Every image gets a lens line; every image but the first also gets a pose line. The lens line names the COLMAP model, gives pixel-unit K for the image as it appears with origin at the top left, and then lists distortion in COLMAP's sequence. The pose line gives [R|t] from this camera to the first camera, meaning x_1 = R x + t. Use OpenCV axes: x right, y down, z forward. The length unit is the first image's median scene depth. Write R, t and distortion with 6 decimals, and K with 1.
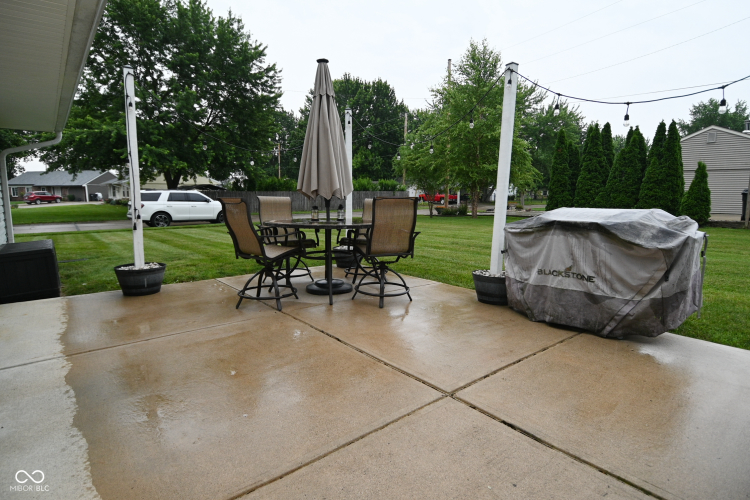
lens RADIAL K [[395.4, 0, 375.6], [0, 395.4, 245.9], [0, 0, 1]] dist [0.021615, -0.031812]
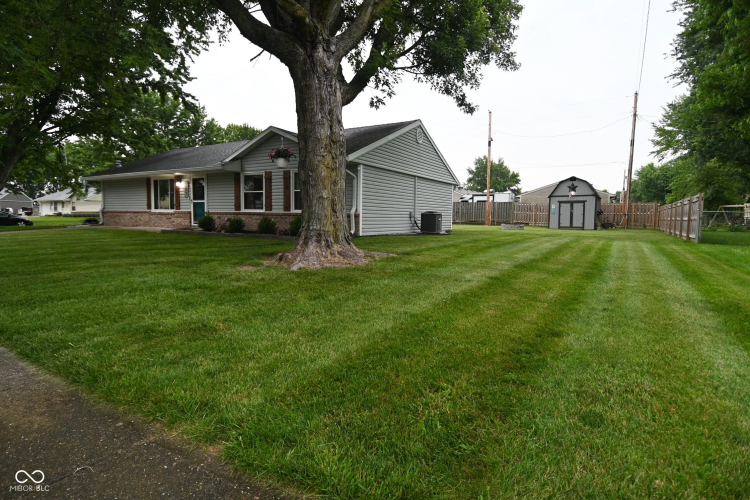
lens RADIAL K [[395.4, 0, 375.6], [0, 395.4, 245.9], [0, 0, 1]] dist [0.021615, -0.031812]
pose [[0.942865, -0.014313, 0.332867, -1.550475], [0.032193, 0.998316, -0.048260, 0.868515], [-0.331615, 0.056219, 0.941738, -5.561823]]
